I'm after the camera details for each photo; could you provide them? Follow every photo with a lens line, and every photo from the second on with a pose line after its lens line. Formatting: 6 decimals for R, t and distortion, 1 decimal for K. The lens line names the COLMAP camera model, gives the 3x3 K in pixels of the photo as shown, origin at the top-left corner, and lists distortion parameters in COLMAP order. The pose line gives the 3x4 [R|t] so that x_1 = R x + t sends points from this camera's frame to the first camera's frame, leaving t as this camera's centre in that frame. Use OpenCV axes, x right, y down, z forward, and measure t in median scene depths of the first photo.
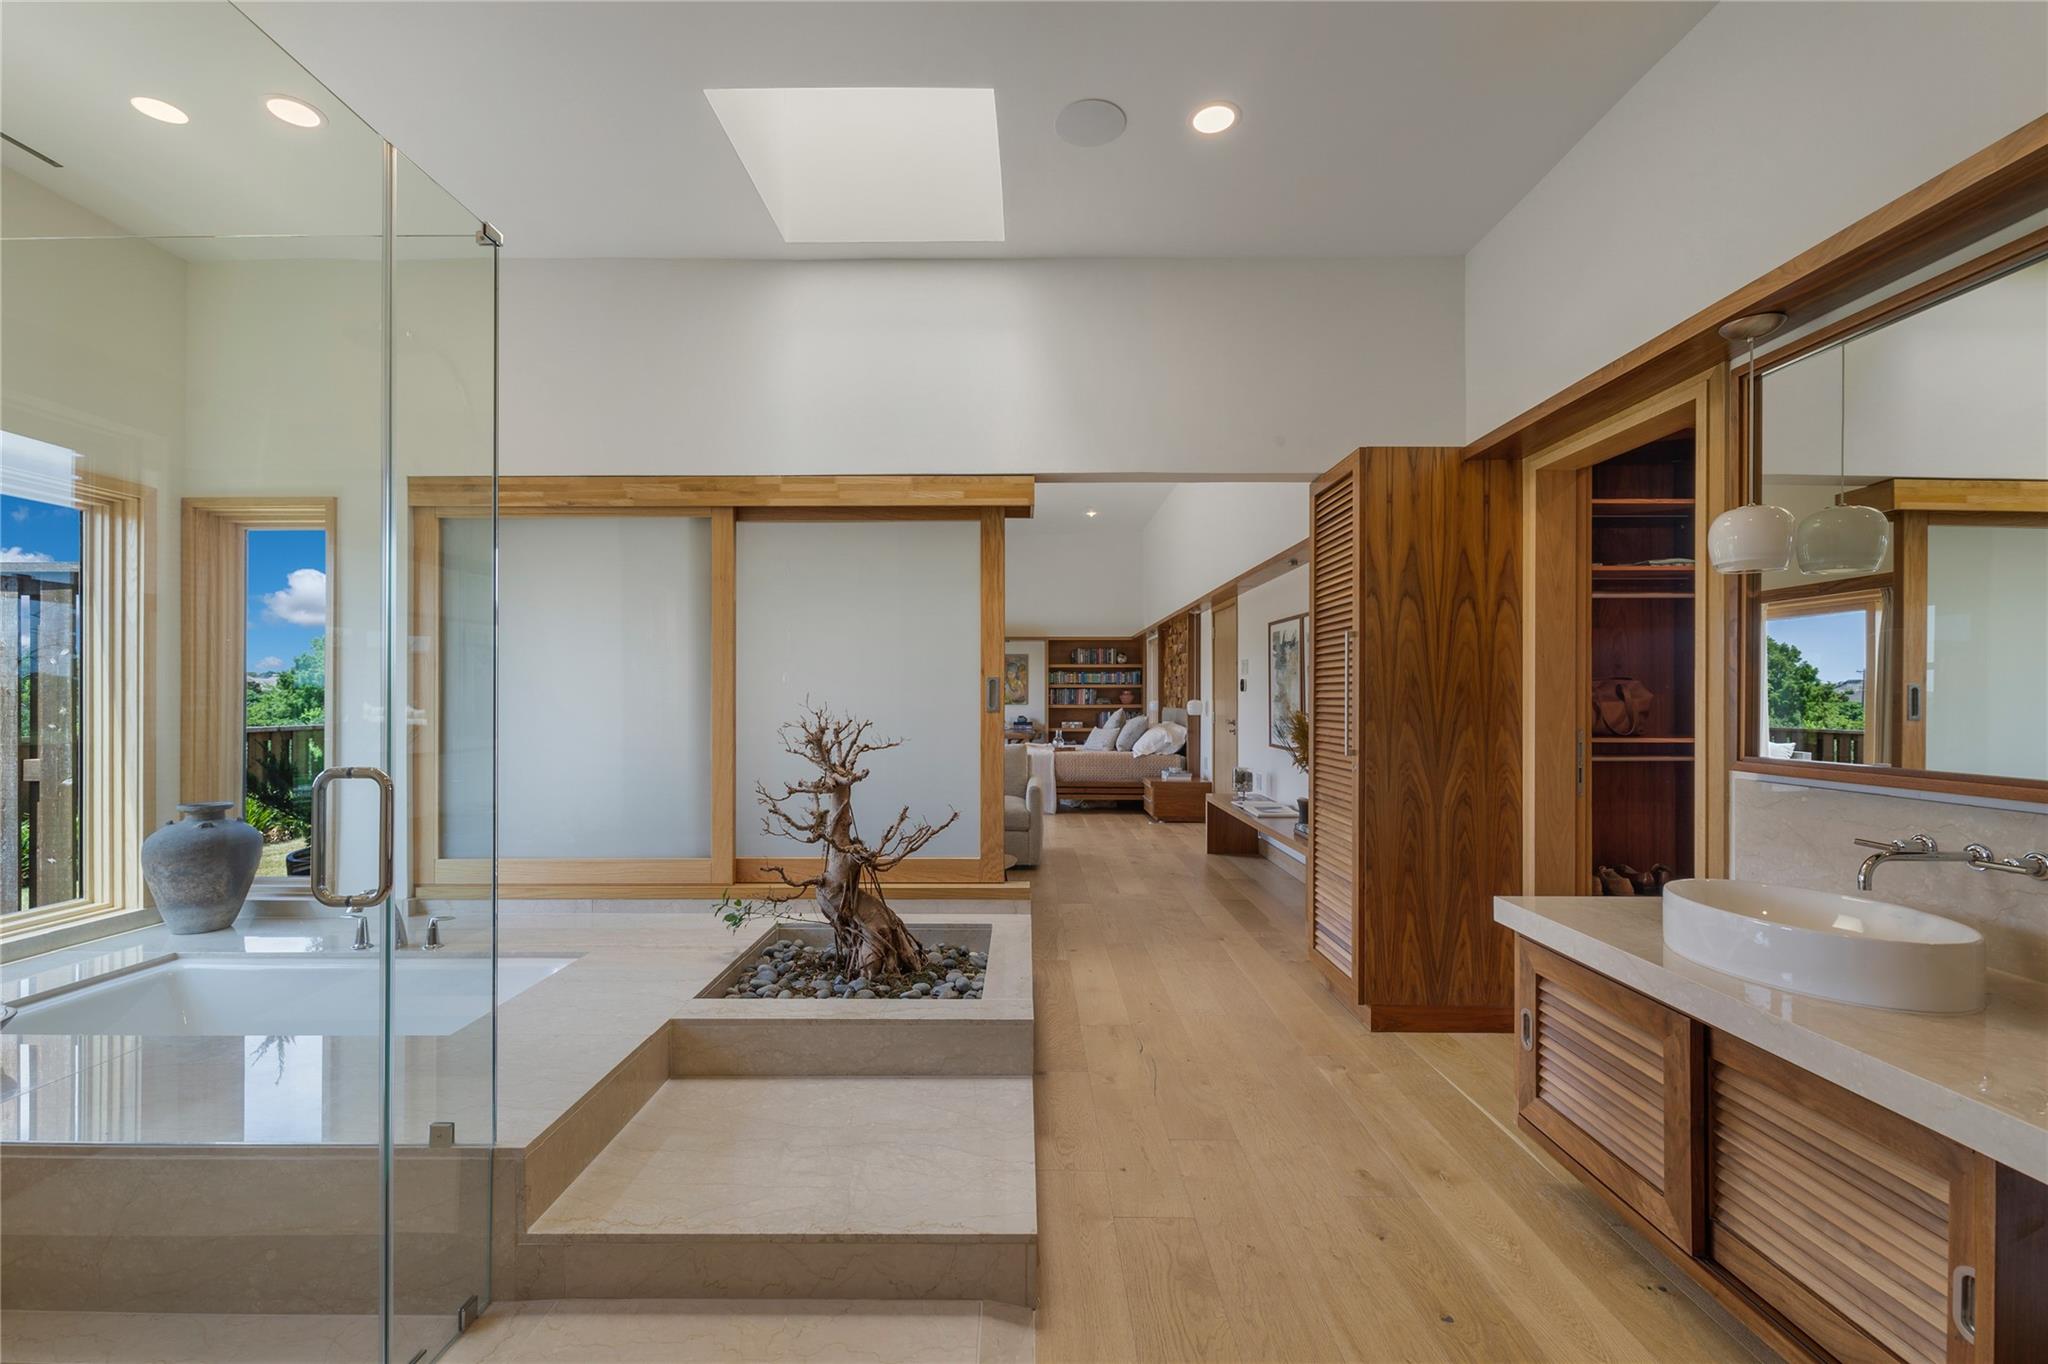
lens RADIAL K [[865.9, 0, 1026.9], [0, 865.9, 693.7], [0, 0, 1]] dist [0.002494, -0.000108]
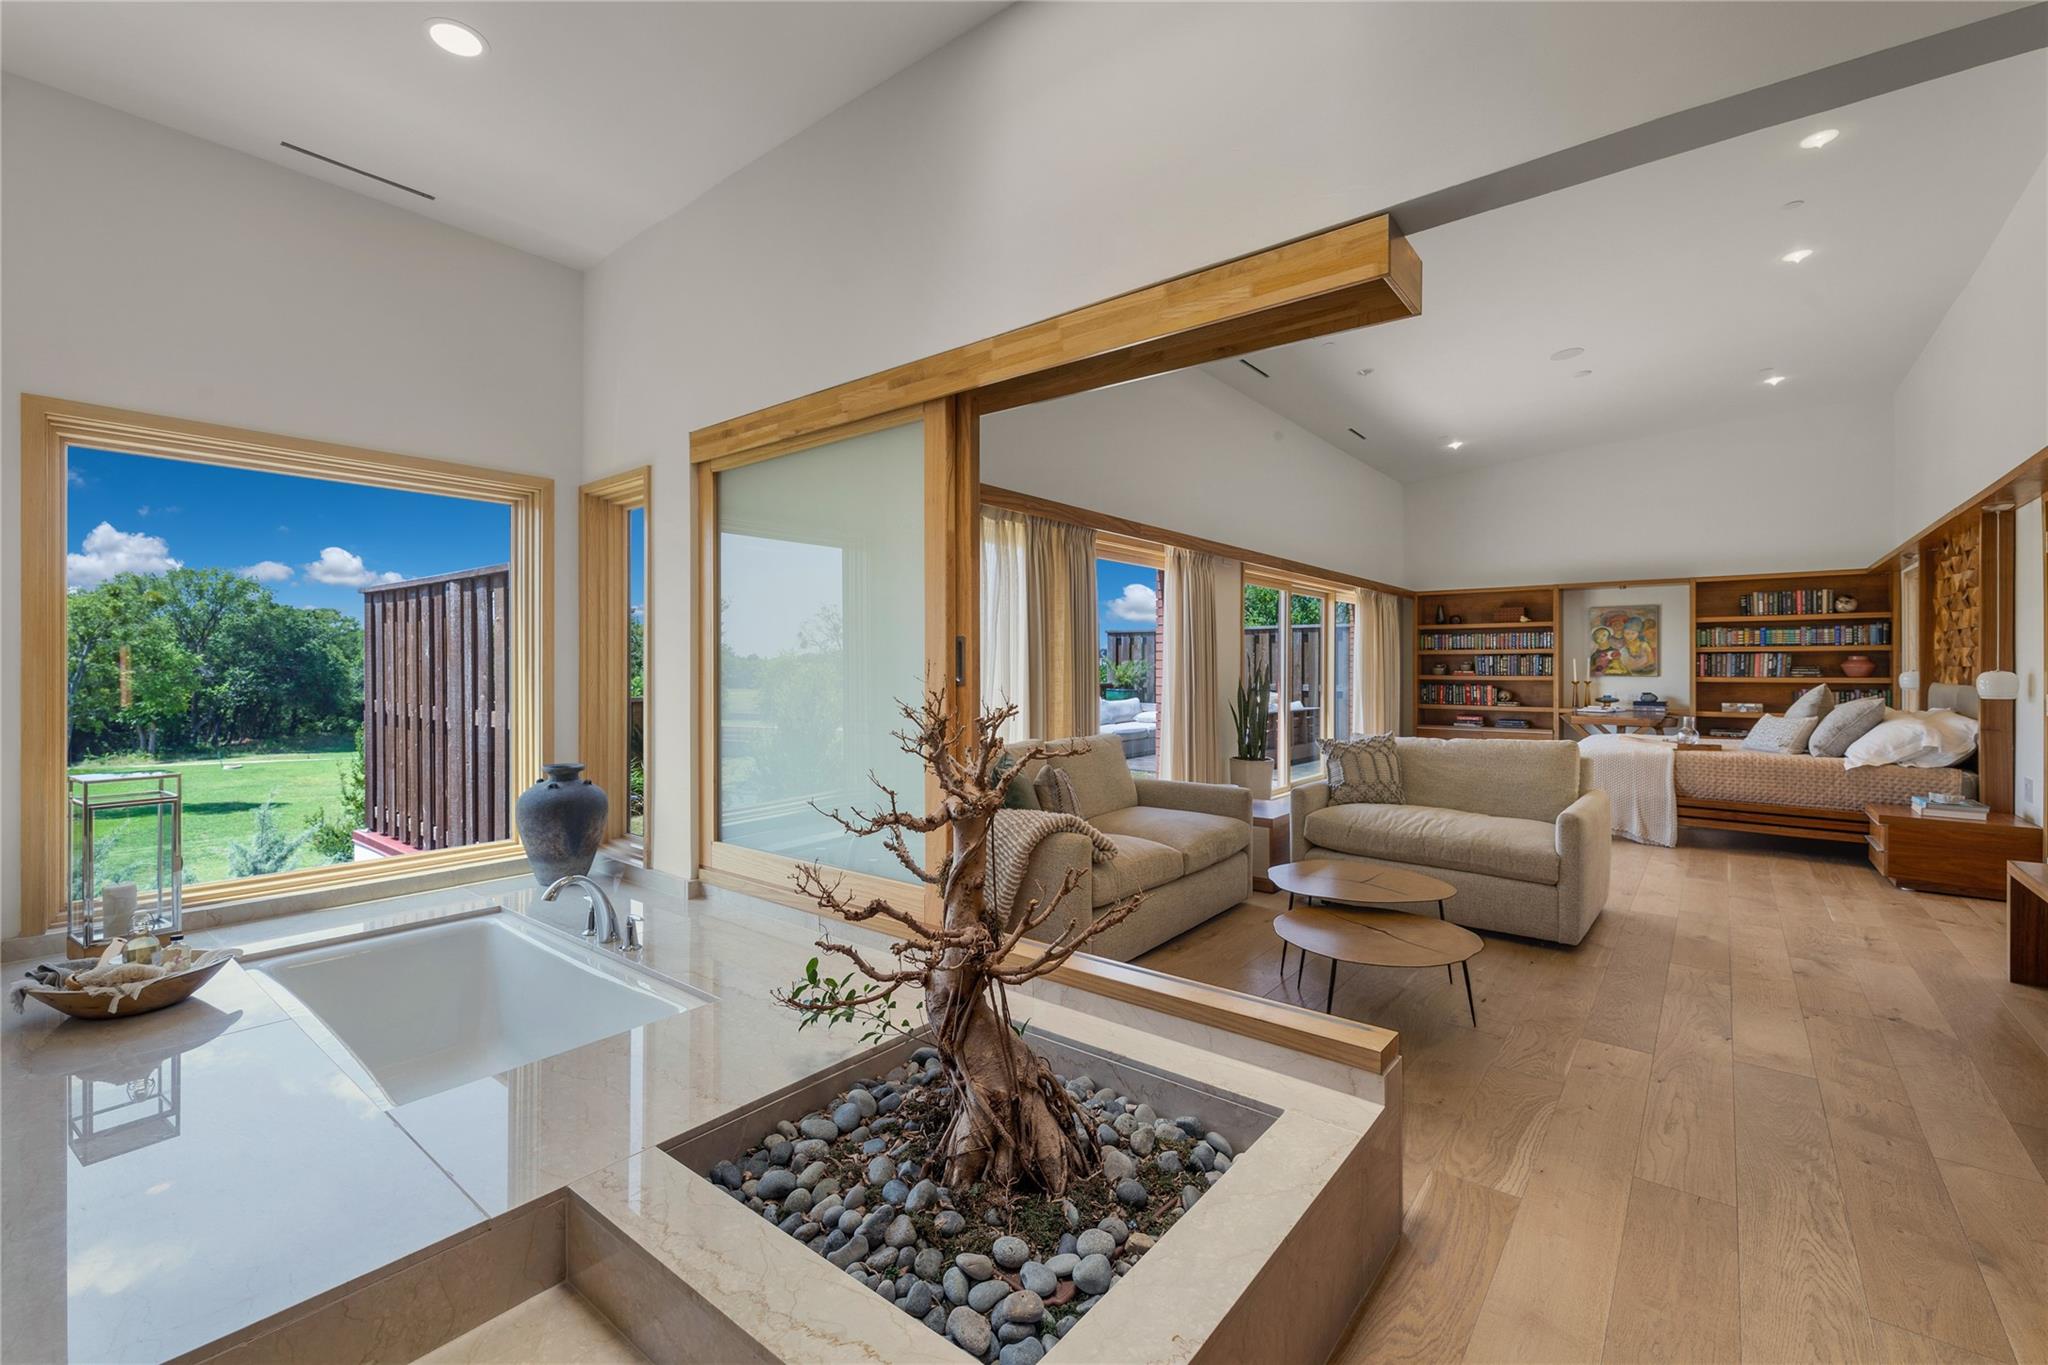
lens RADIAL K [[865.9, 0, 1015.2], [0, 865.9, 666.5], [0, 0, 1]] dist [0.002494, -0.000108]
pose [[0.774131, 0.000503, -0.633026, 0.060298], [0.002711, 0.999988, 0.004111, 0.000480], [0.633020, -0.004898, 0.774120, 0.190223]]
